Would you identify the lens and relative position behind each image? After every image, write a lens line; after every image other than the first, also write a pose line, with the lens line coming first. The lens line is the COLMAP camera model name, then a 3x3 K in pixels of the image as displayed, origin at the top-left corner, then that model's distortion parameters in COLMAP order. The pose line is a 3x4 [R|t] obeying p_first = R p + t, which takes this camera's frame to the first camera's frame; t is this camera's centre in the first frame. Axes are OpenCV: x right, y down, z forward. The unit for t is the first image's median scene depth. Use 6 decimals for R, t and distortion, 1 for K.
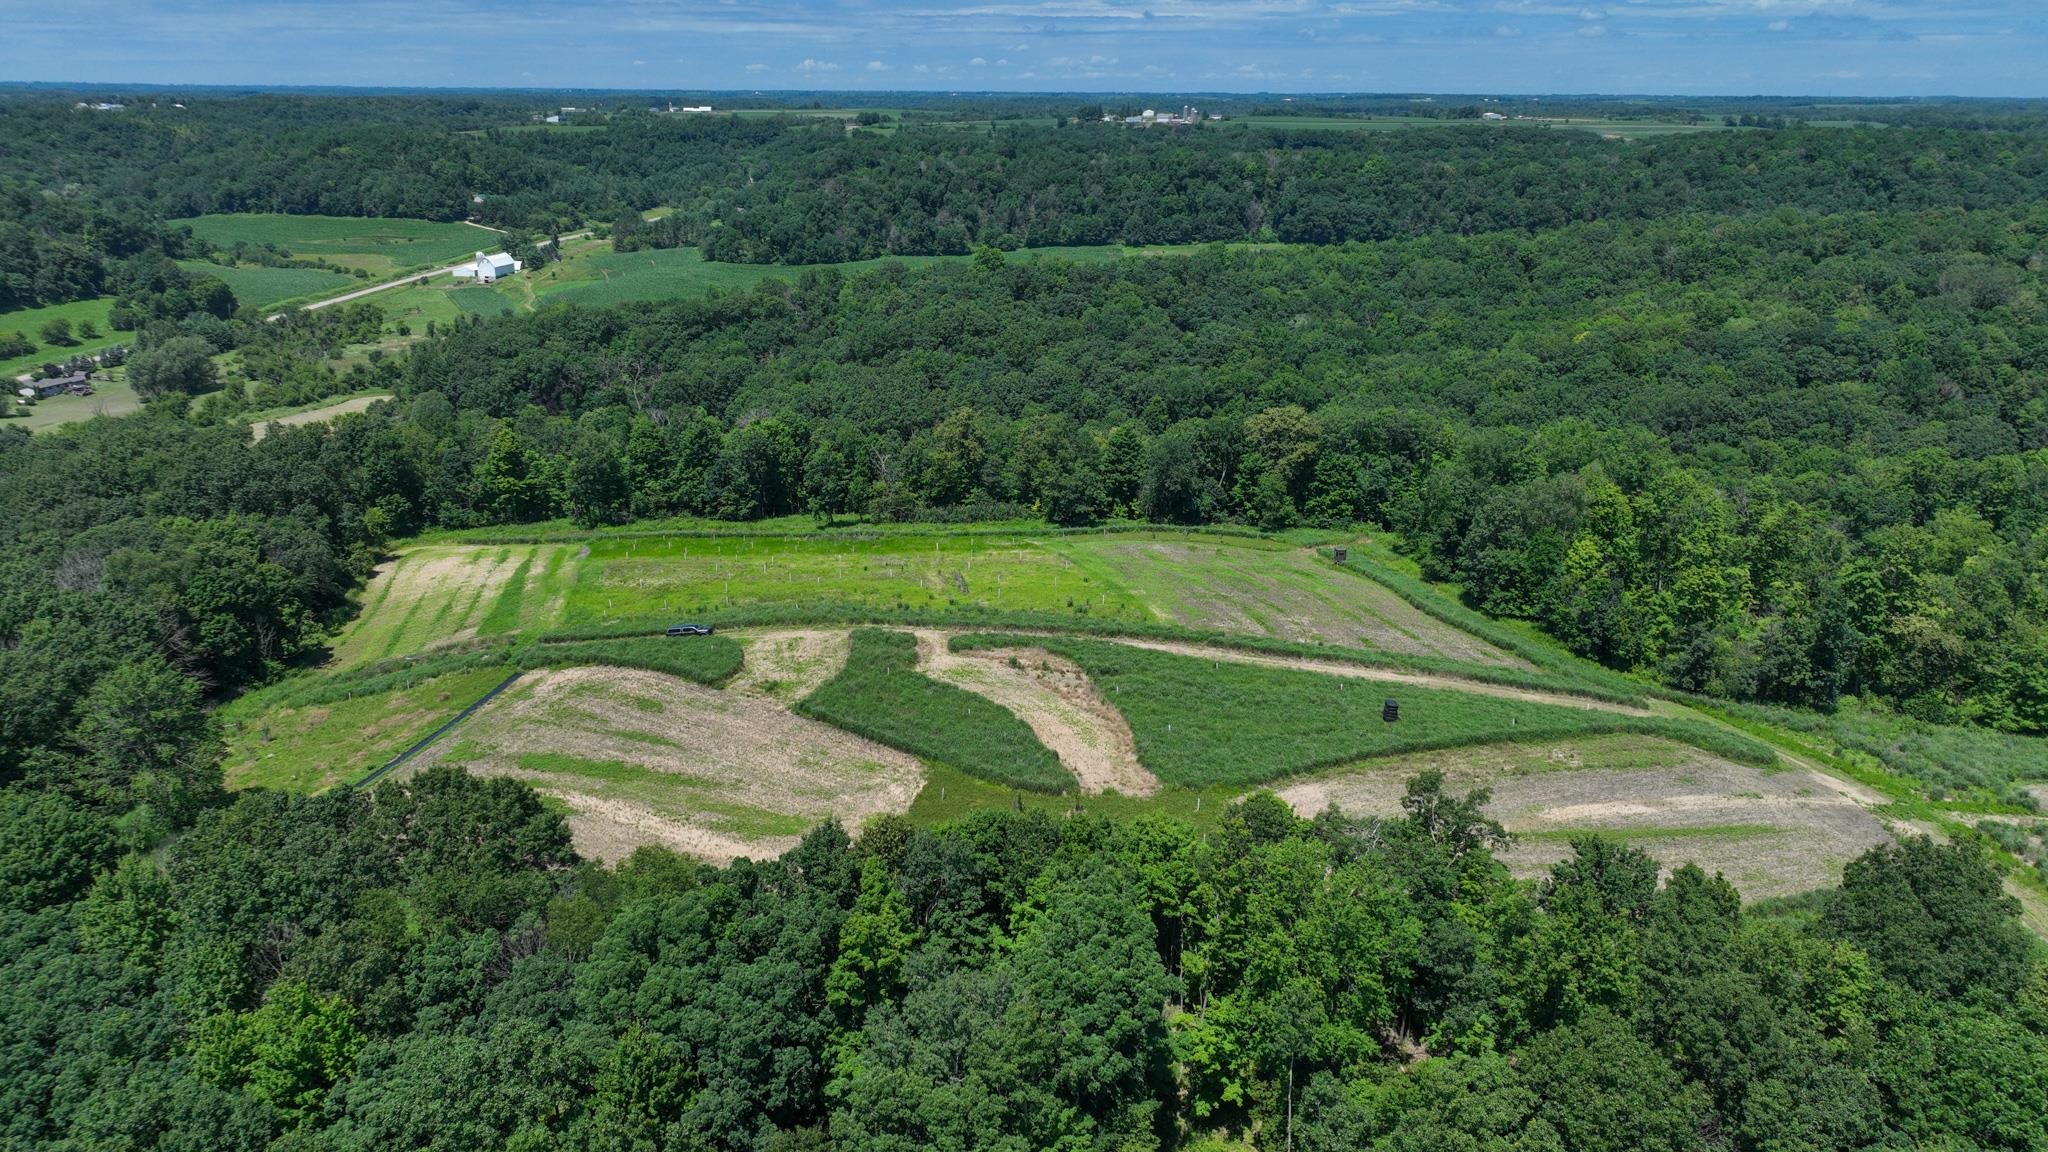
lens RADIAL K [[1439.3, 0, 1027.1], [0, 1439.3, 575.4], [0, 0, 1]] dist [-0.001931, 0.022892]
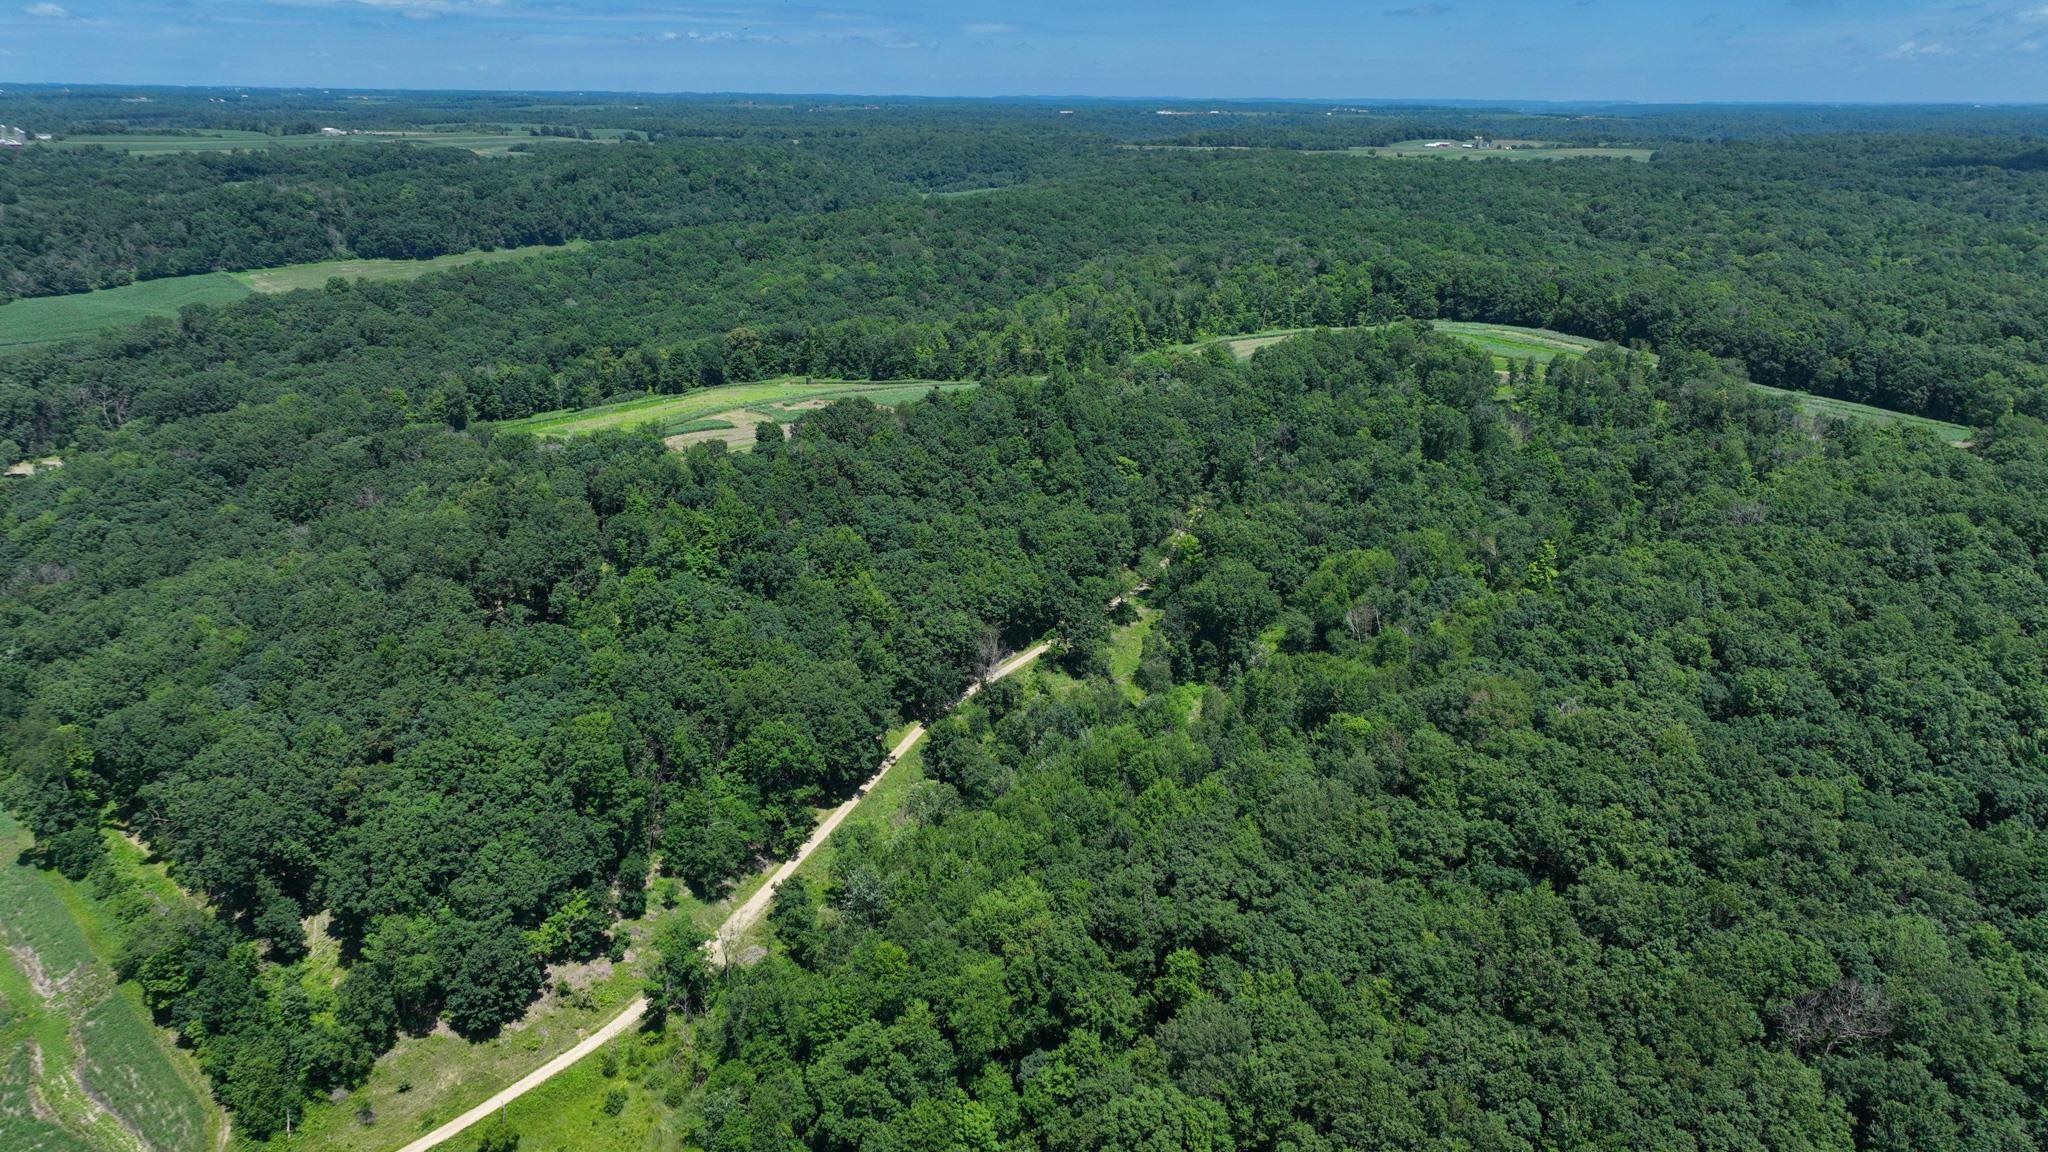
lens RADIAL K [[1439.3, 0, 1025.7], [0, 1439.3, 571.5], [0, 0, 1]] dist [-0.001931, 0.022892]
pose [[0.680716, -0.233796, 0.694237, -1.269370], [0.231321, 0.967816, 0.099113, 0.140274], [-0.695066, 0.093123, 0.712890, -0.921419]]
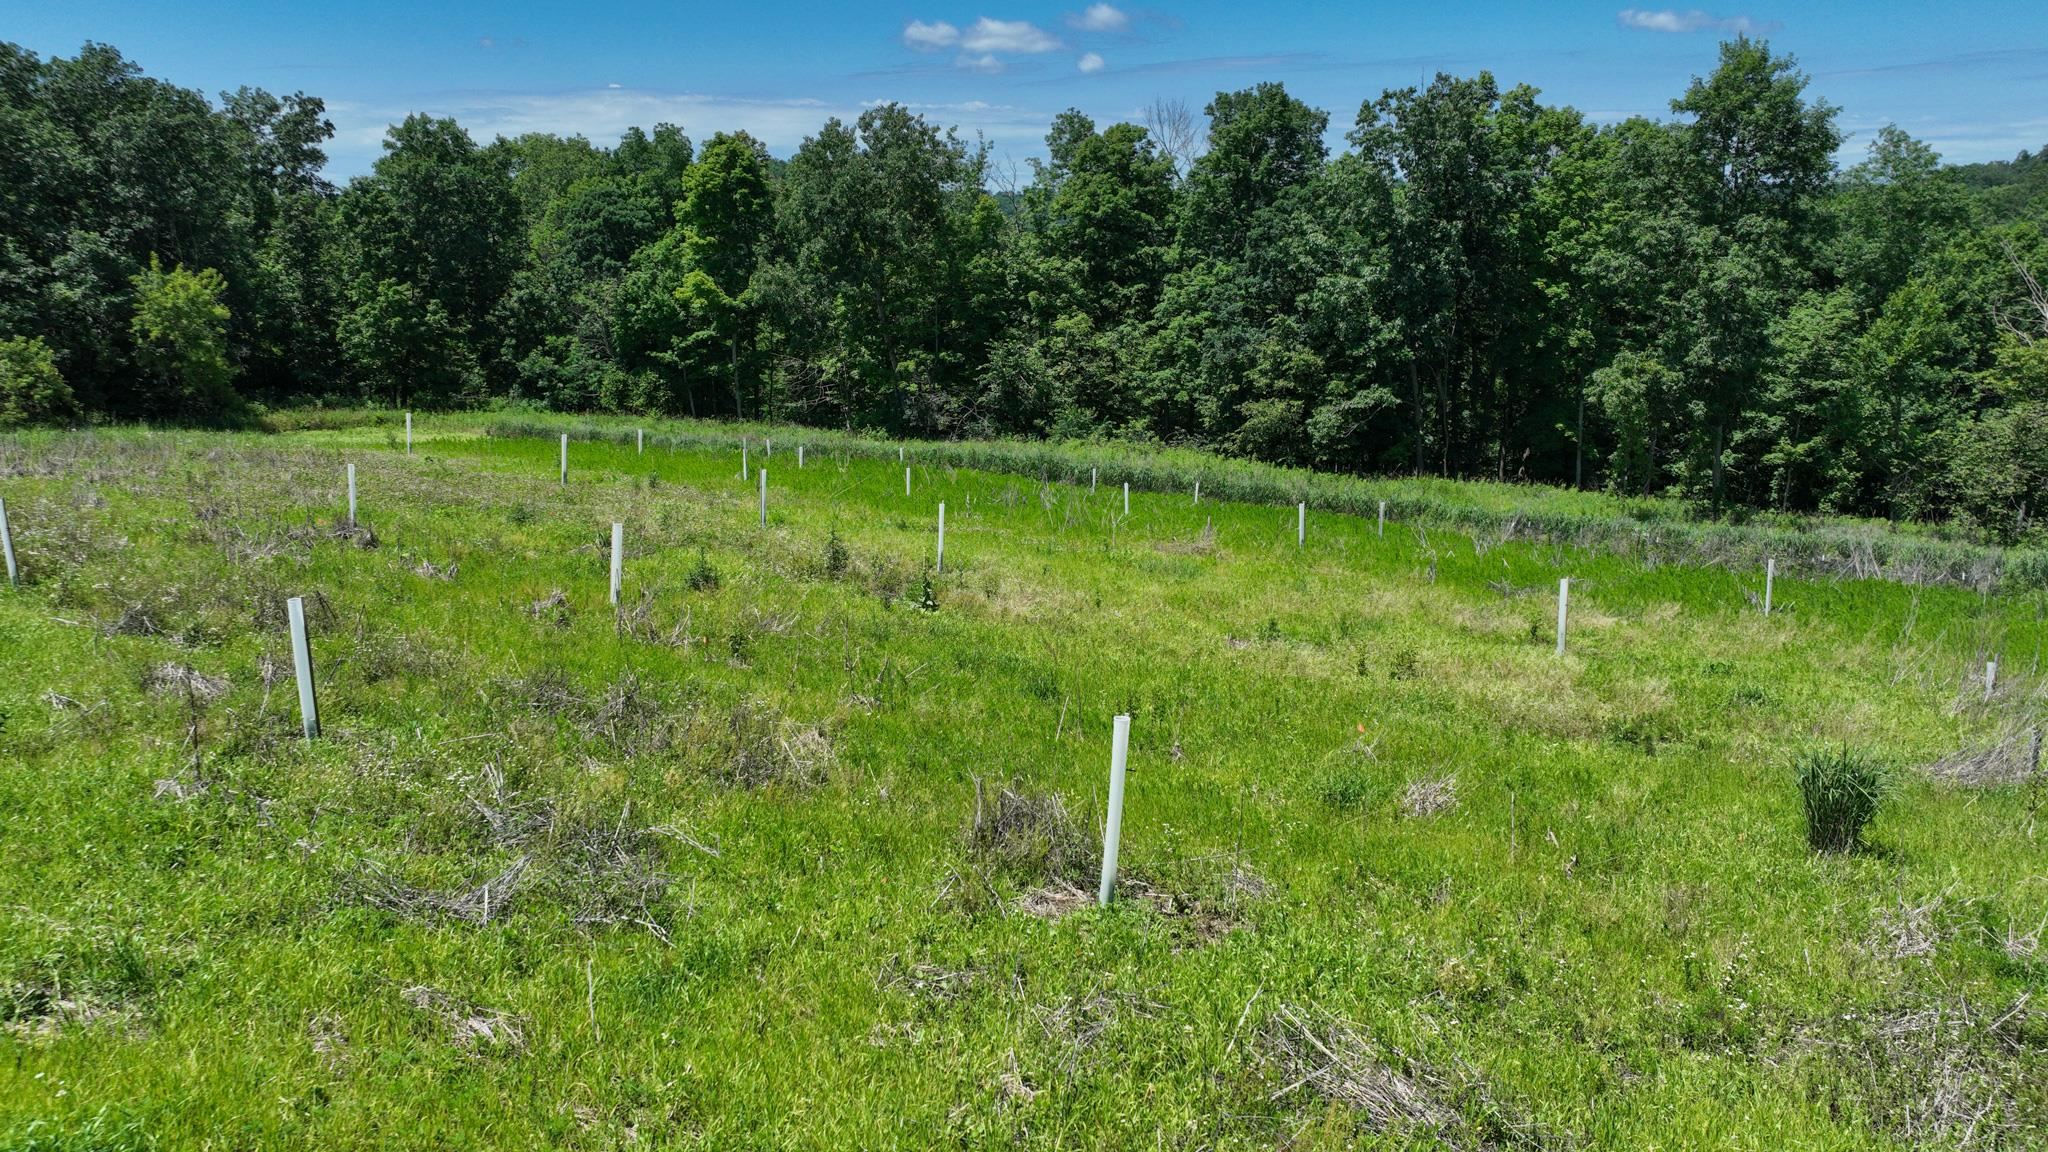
lens RADIAL K [[1439.3, 0, 1030.7], [0, 1439.3, 566.9], [0, 0, 1]] dist [-0.001931, 0.022892]
pose [[0.781392, 0.130815, -0.610175, -0.099378], [-0.189296, 0.981398, -0.032013, -0.005806], [0.594637, 0.140518, 0.791619, 0.881333]]
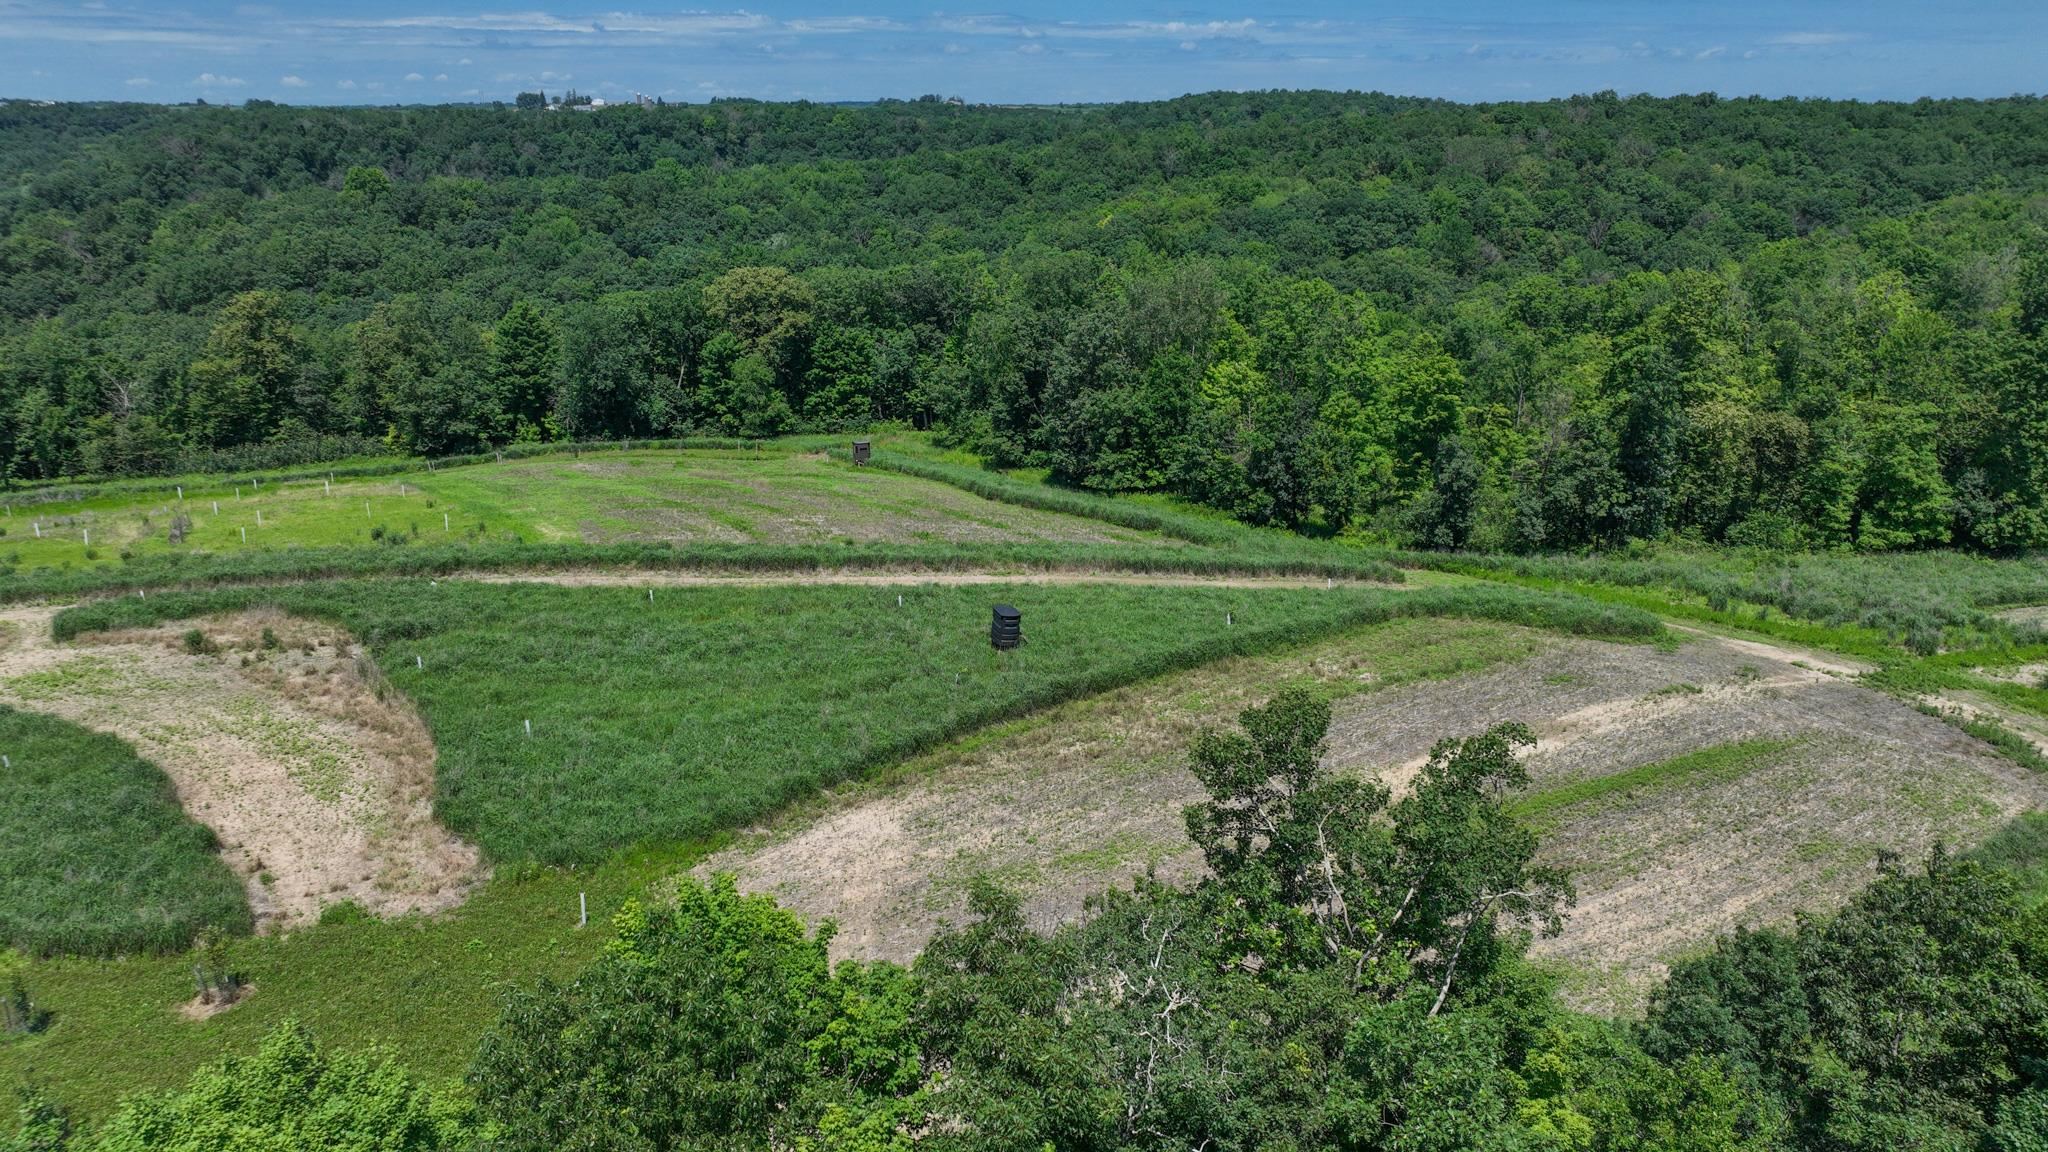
lens RADIAL K [[1439.3, 0, 1026.2], [0, 1439.3, 576.5], [0, 0, 1]] dist [-0.001931, 0.022892]
pose [[0.939246, -0.111578, 0.324602, 0.065192], [0.114813, 0.993344, 0.009238, 0.046780], [-0.323472, 0.028592, 0.945806, 0.341476]]
